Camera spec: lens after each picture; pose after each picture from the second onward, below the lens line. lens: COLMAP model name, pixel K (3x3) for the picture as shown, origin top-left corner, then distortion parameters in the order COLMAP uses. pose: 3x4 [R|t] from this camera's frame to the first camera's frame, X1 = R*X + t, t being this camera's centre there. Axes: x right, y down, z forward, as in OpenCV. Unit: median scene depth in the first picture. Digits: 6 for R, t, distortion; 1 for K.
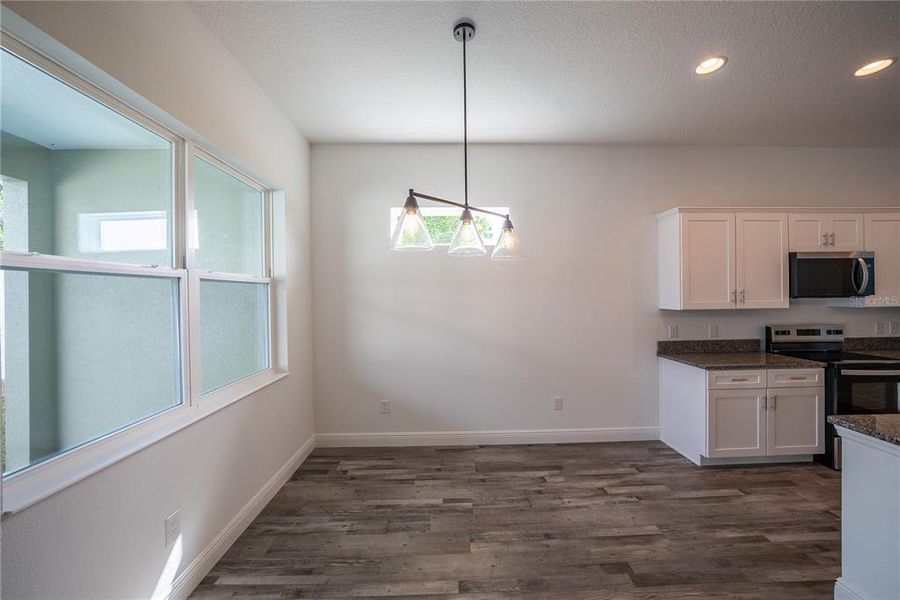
lens RADIAL K [[338.3, 0, 450.0], [0, 338.3, 300.0], [0, 0, 1]] dist [0.047937, 0.000018]
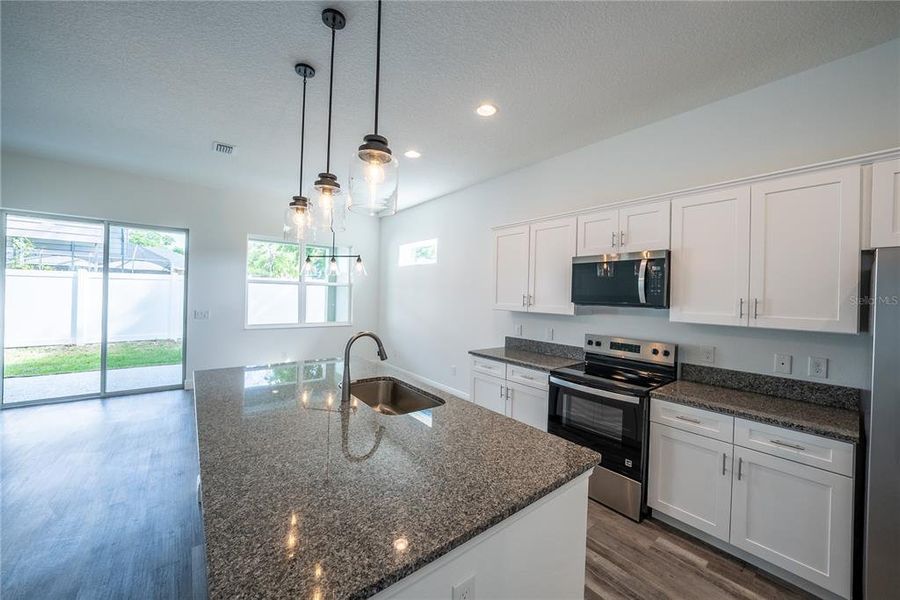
lens RADIAL K [[334.9, 0, 450.4], [0, 334.9, 293.8], [0, 0, 1]] dist [0.075804, -0.000023]
pose [[0.542818, 0.024719, -0.839486, 1.523112], [-0.042753, 0.999084, 0.001774, -0.021174], [0.838761, 0.034928, 0.543378, 0.212692]]
